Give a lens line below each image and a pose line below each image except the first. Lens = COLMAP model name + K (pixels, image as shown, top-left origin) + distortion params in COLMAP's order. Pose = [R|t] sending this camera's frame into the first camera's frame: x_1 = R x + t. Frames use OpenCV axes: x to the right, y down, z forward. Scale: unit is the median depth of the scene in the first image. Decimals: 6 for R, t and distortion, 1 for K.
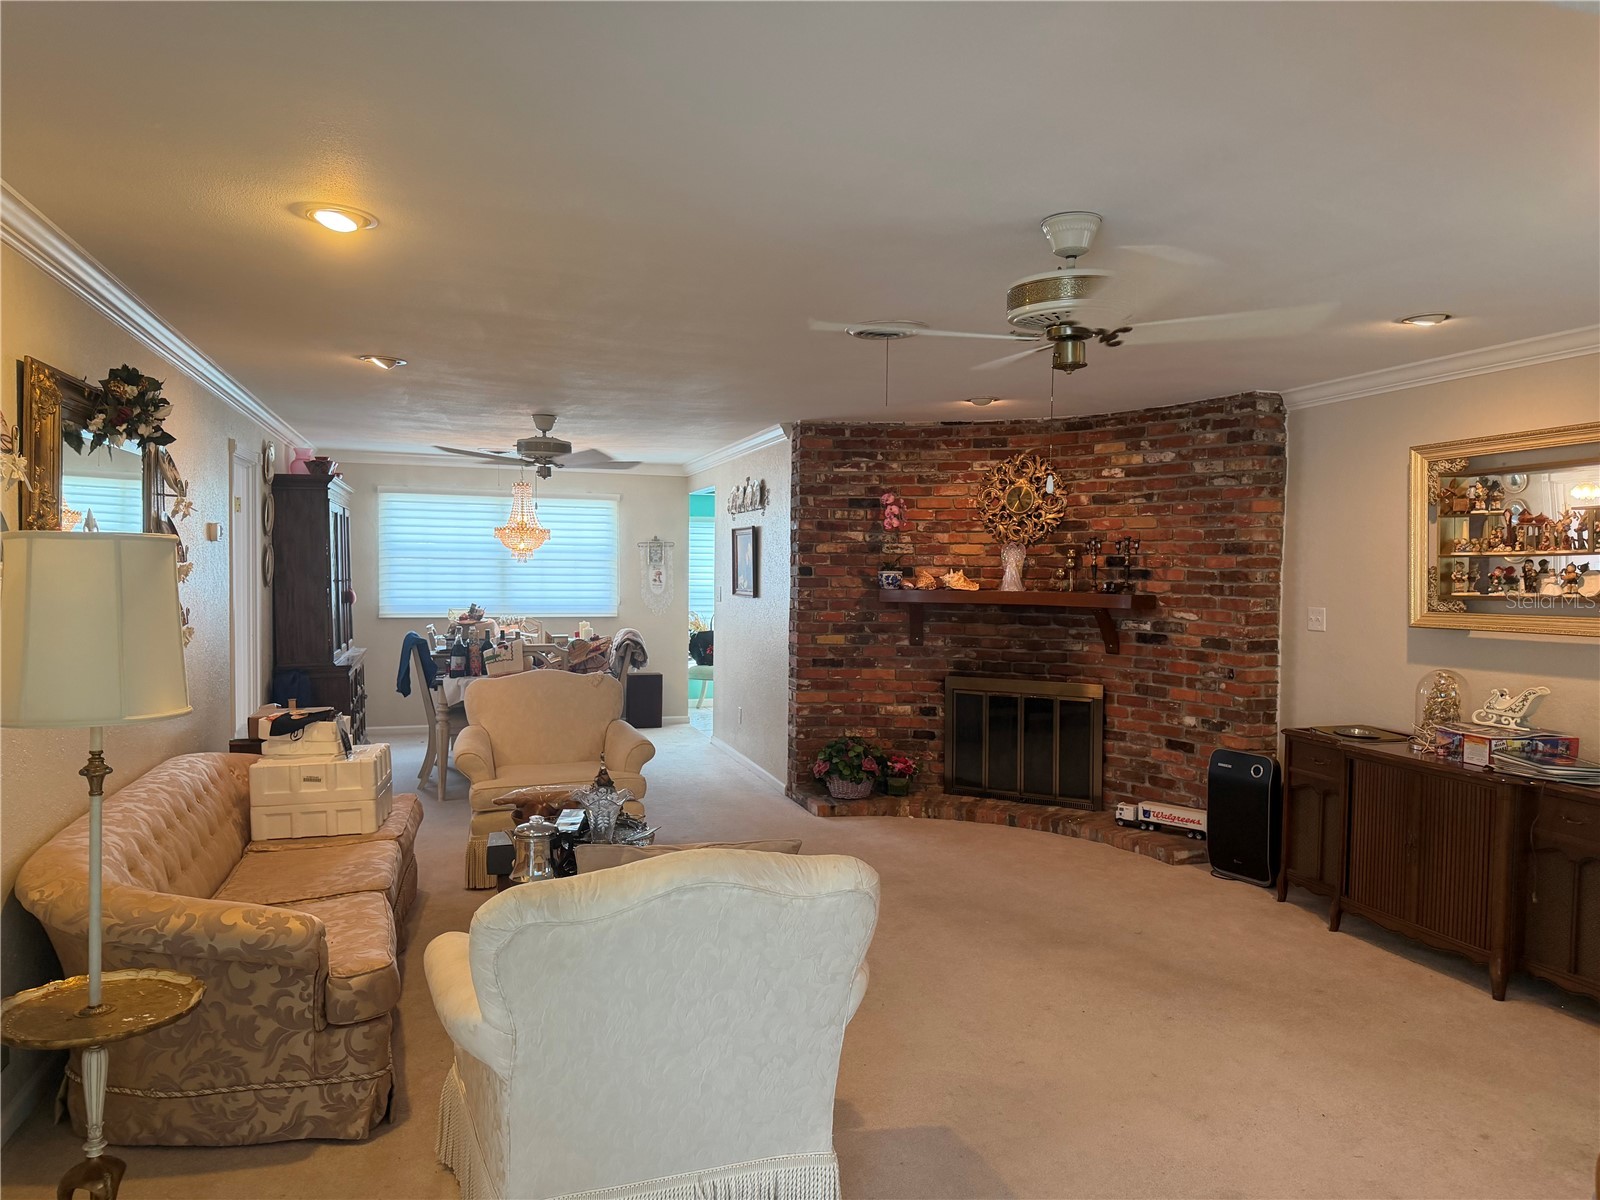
lens RADIAL K [[1138.3, 0, 800.5], [0, 1138.3, 605.2], [0, 0, 1]] dist [0.152870, -0.265472]
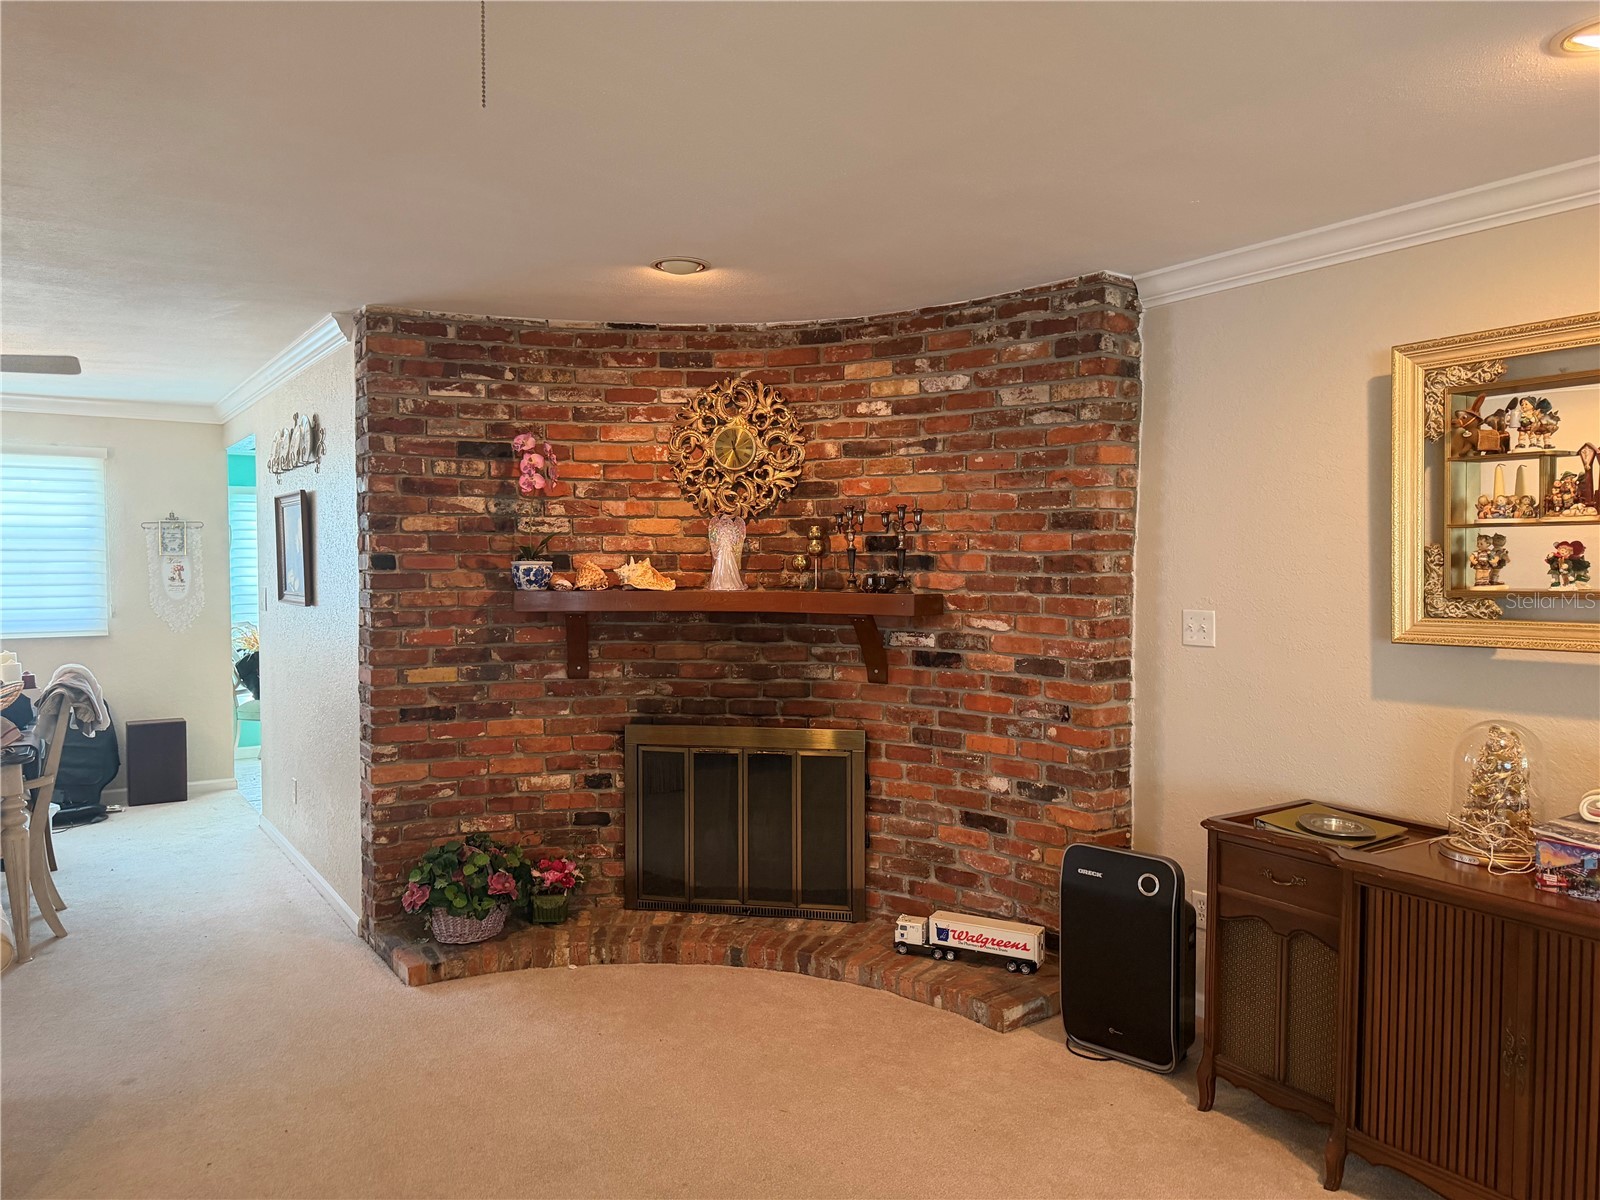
lens RADIAL K [[1138.3, 0, 800.5], [0, 1138.3, 605.2], [0, 0, 1]] dist [0.152870, -0.265472]
pose [[0.956087, -0.022028, 0.292252, 0.037957], [0.019727, 0.999747, 0.010819, -0.010520], [-0.292417, -0.004578, 0.956280, 0.386697]]
